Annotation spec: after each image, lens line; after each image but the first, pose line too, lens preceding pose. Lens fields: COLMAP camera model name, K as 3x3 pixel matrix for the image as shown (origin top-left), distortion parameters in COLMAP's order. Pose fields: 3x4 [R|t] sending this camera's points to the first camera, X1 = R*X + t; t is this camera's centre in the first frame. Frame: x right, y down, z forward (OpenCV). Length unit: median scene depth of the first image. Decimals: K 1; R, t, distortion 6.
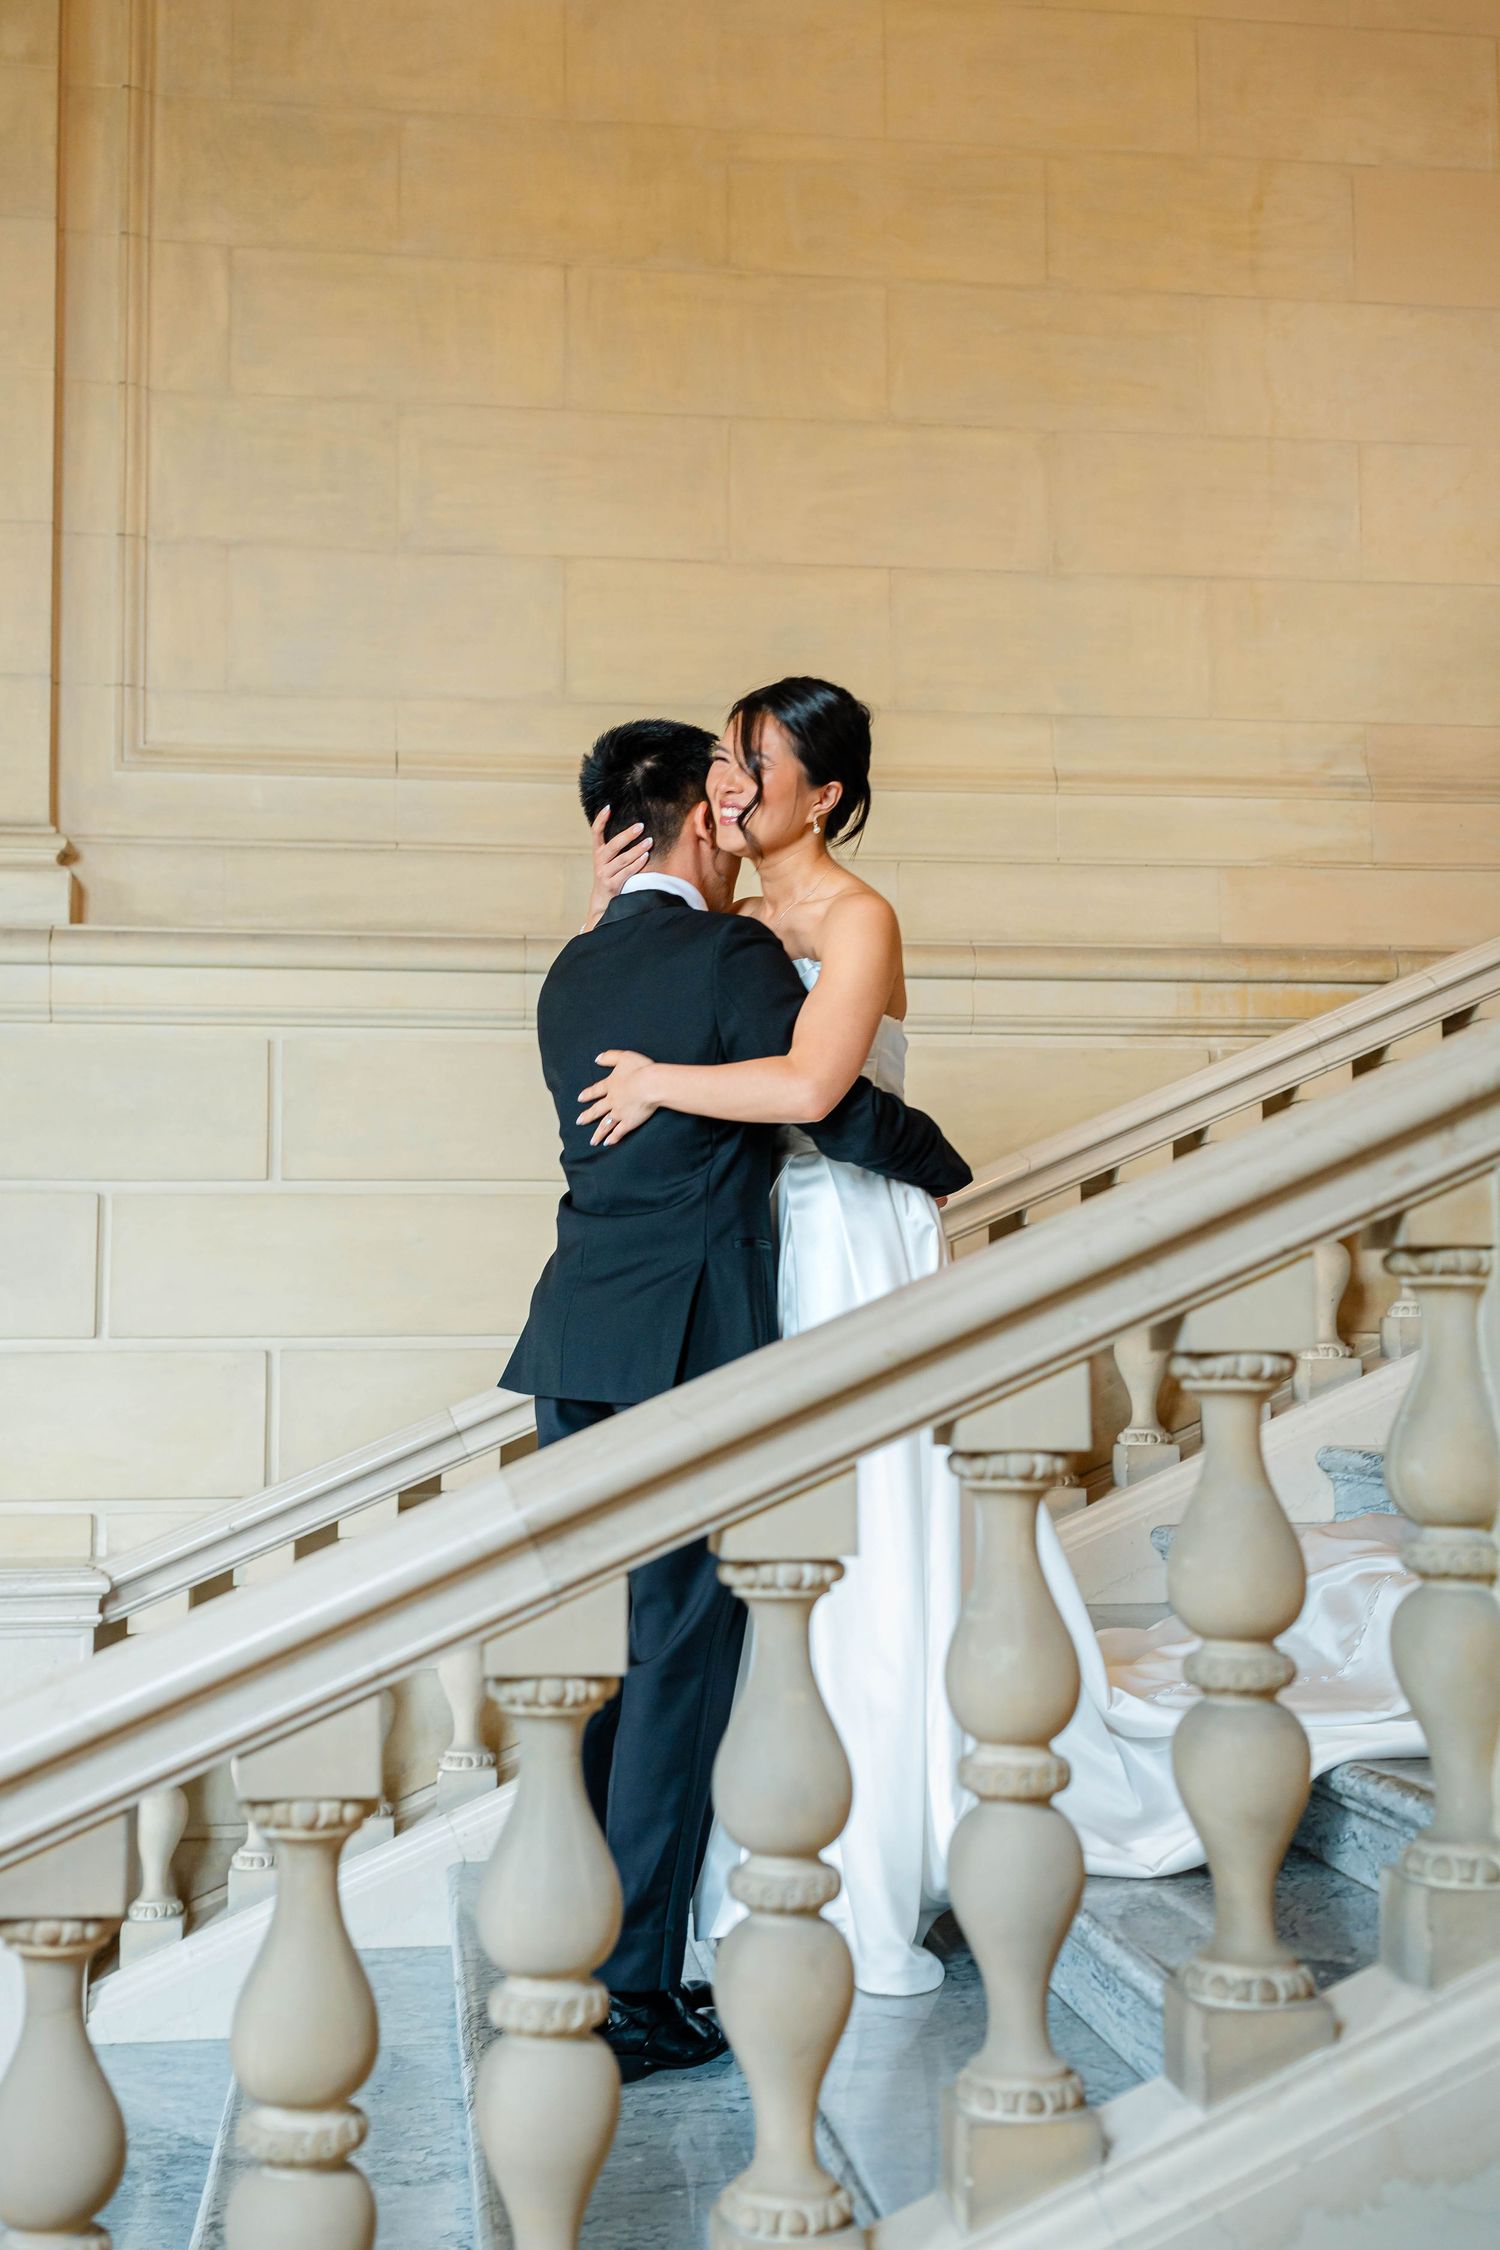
lens RADIAL K [[2637.0, 0, 750.0], [0, 2637.0, 1125.0], [0, 0, 1]] dist [0.085103, -0.182388]
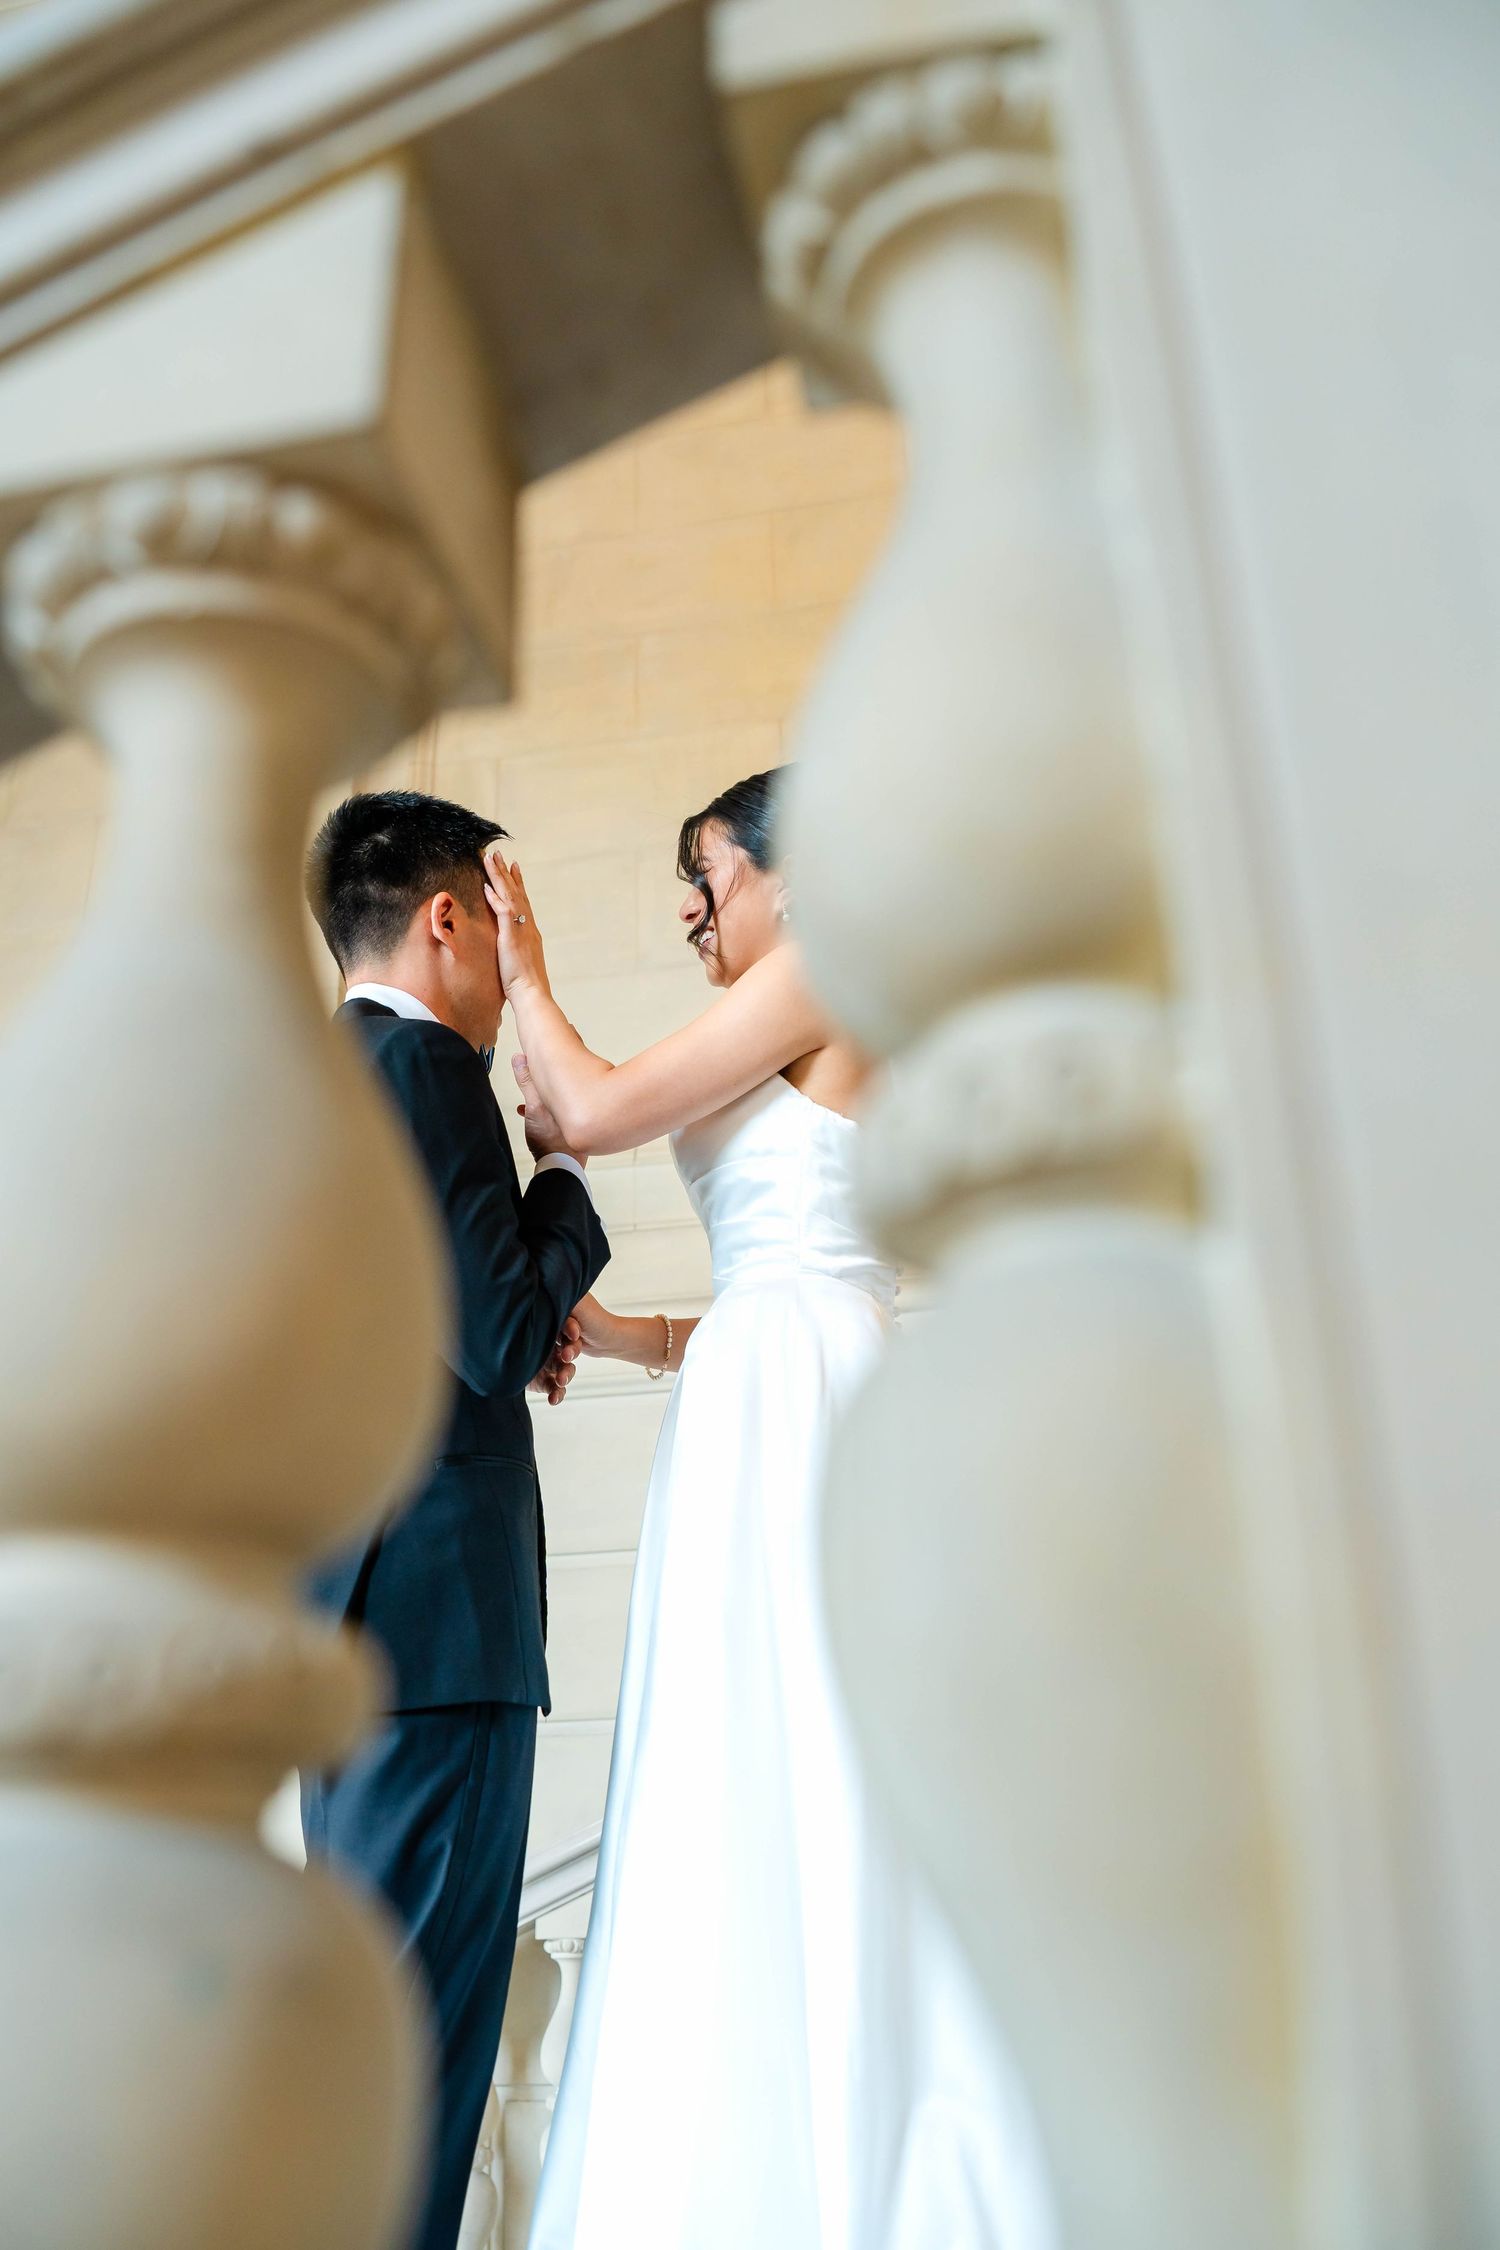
lens RADIAL K [[1812.2, 0, 752.6], [0, 1812.2, 1185.7], [0, 0, 1]] dist [-0.081394, -0.003386]
pose [[0.942715, -0.141705, -0.302006, 0.125153], [0.048722, 0.954075, -0.295578, 0.090606], [0.330021, 0.263932, 0.906326, 0.372164]]
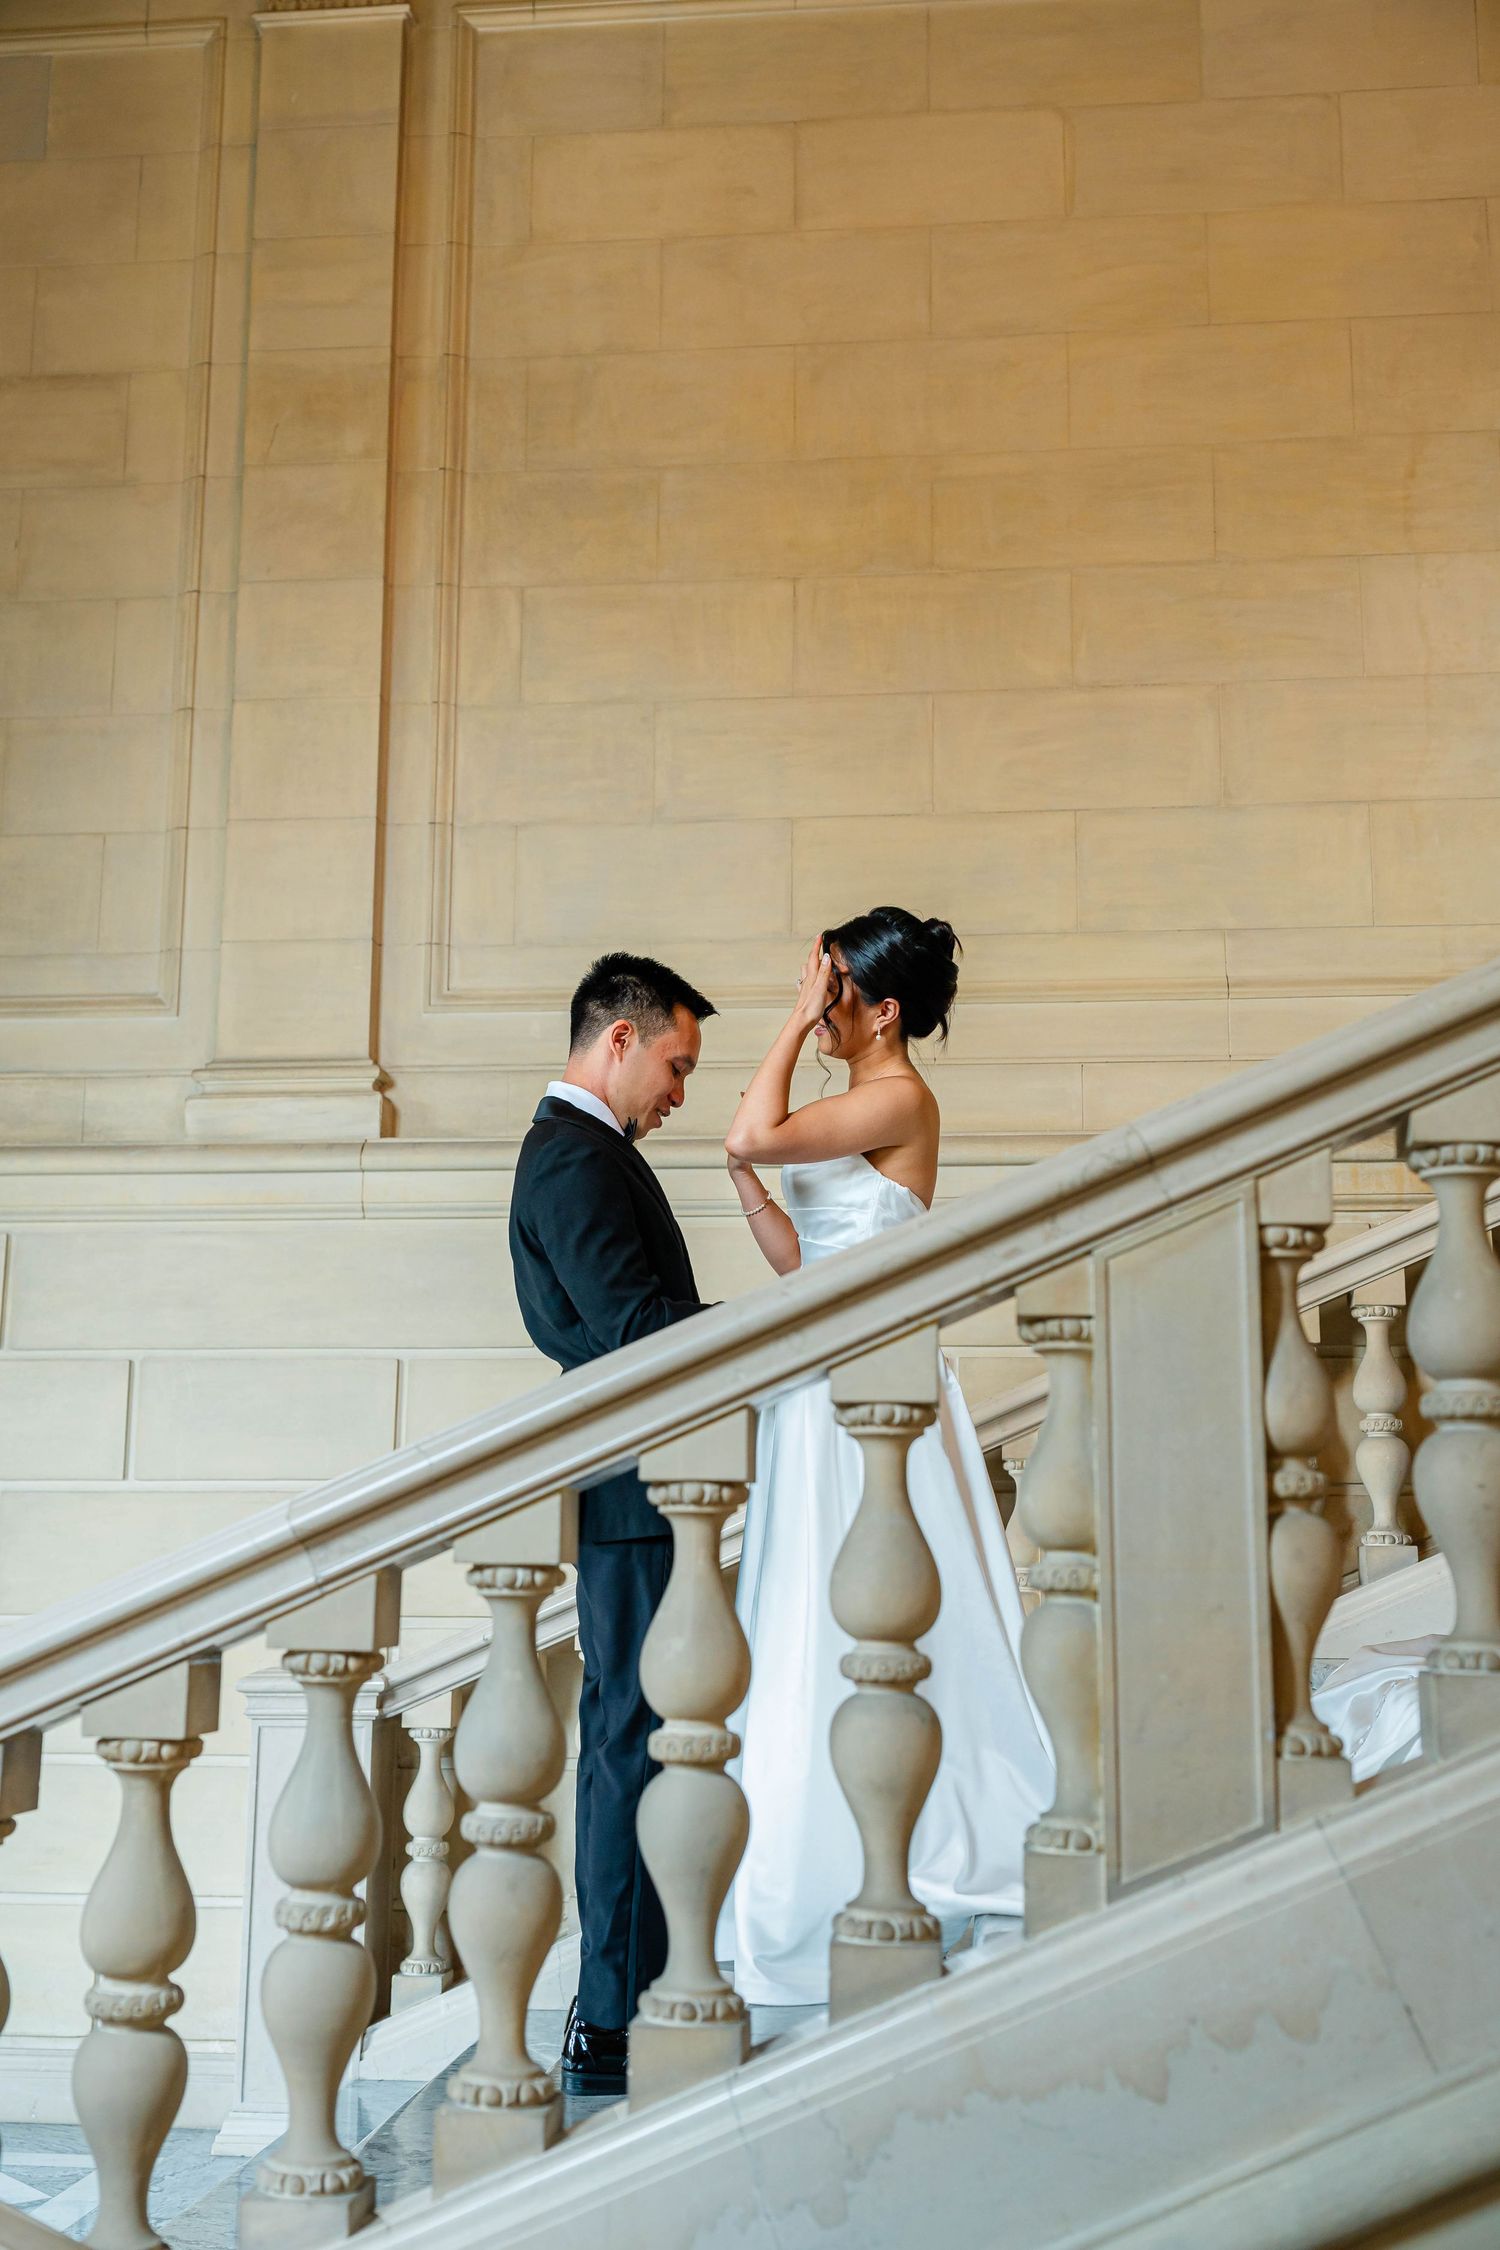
lens RADIAL K [[2470.6, 0, 750.0], [0, 2470.6, 1125.0], [0, 0, 1]] dist [0.086501, -0.203411]
pose [[0.970962, -0.031049, -0.237209, 0.173104], [0.008108, 0.995244, -0.097079, 0.029196], [0.239095, 0.092337, 0.966596, -0.059897]]
